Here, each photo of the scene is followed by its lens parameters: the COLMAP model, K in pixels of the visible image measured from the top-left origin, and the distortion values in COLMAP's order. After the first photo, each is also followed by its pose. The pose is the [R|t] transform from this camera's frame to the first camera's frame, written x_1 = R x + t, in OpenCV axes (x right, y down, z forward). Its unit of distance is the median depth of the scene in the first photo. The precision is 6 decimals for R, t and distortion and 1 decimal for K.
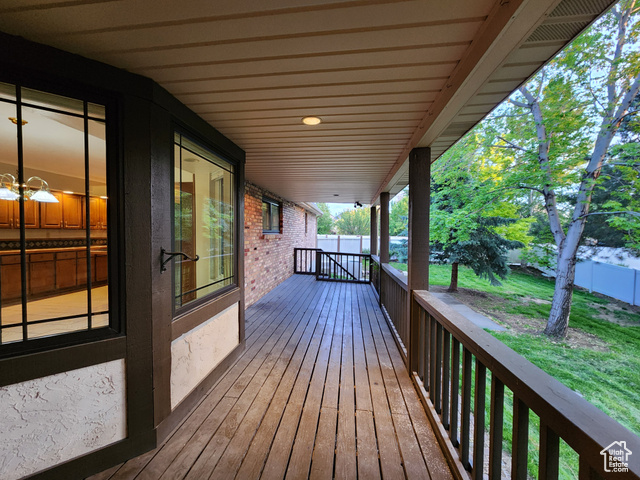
lens RADIAL K [[261.1, 0, 318.7], [0, 261.1, 240.6], [0, 0, 1]] dist [0.003960, -0.000327]
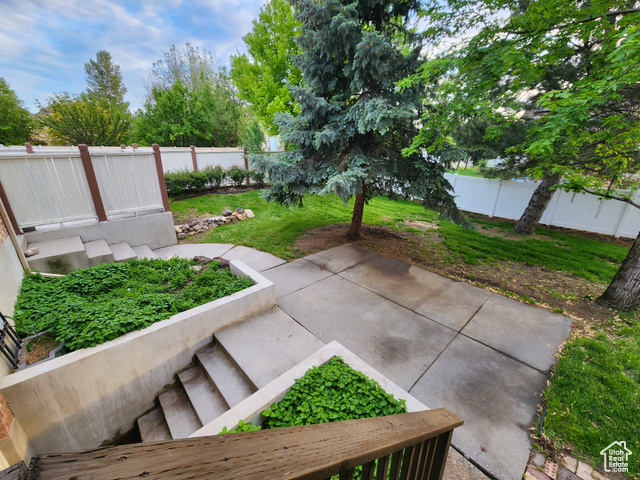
lens RADIAL K [[261.1, 0, 319.9], [0, 261.1, 238.4], [0, 0, 1]] dist [0.003960, -0.000327]
pose [[0.663975, -0.254489, 0.703116, 0.016372], [0.020442, 0.946130, 0.323142, -0.010836], [-0.747475, -0.200185, 0.633409, 0.937740]]
